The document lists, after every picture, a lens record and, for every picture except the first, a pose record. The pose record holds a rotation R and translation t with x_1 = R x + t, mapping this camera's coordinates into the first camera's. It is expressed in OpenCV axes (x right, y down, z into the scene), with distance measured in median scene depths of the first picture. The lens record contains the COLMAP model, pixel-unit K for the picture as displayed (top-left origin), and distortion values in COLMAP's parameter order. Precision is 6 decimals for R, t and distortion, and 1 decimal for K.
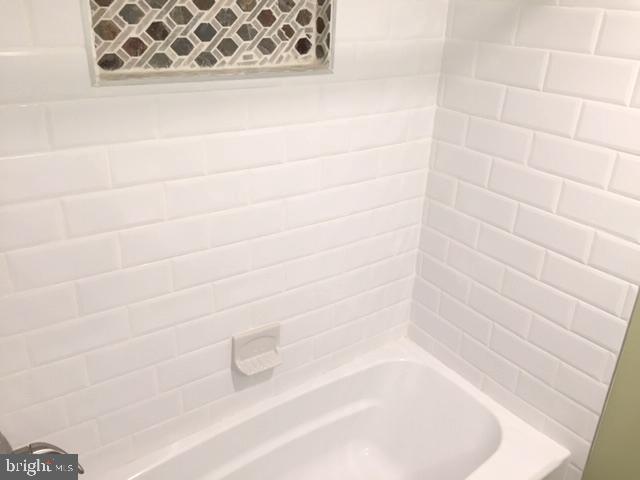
lens RADIAL K [[547.1, 0, 320.0], [0, 547.1, 240.0], [0, 0, 1]] dist [0.088544, -0.126150]
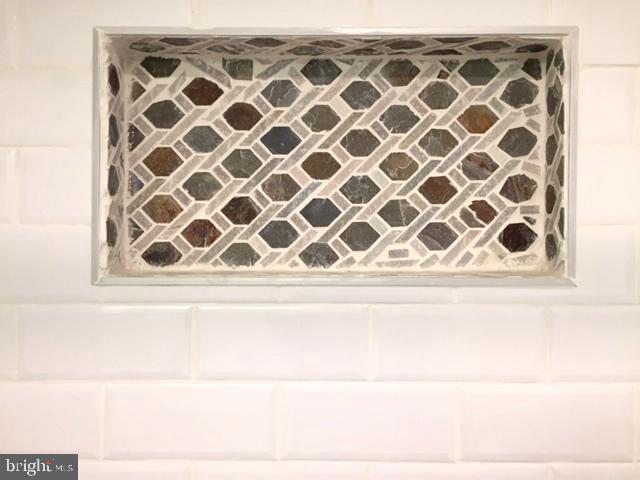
lens RADIAL K [[547.1, 0, 320.0], [0, 547.1, 240.0], [0, 0, 1]] dist [0.088544, -0.126150]
pose [[0.811956, -0.034301, -0.582710, 0.136110], [-0.214509, 0.910888, -0.352519, -0.132631], [0.542875, 0.411226, 0.732243, 0.556487]]
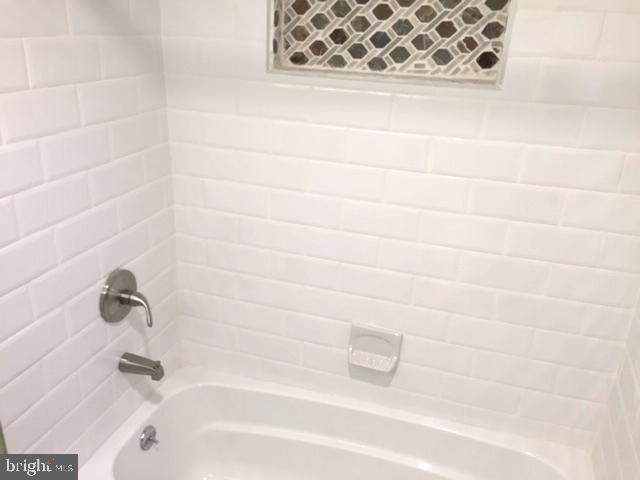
lens RADIAL K [[547.1, 0, 320.0], [0, 547.1, 240.0], [0, 0, 1]] dist [0.088544, -0.126150]
pose [[0.597769, 0.290930, -0.747015, 0.650390], [-0.348504, 0.933475, 0.084671, -0.048703], [0.721954, 0.209724, 0.659393, 0.254148]]
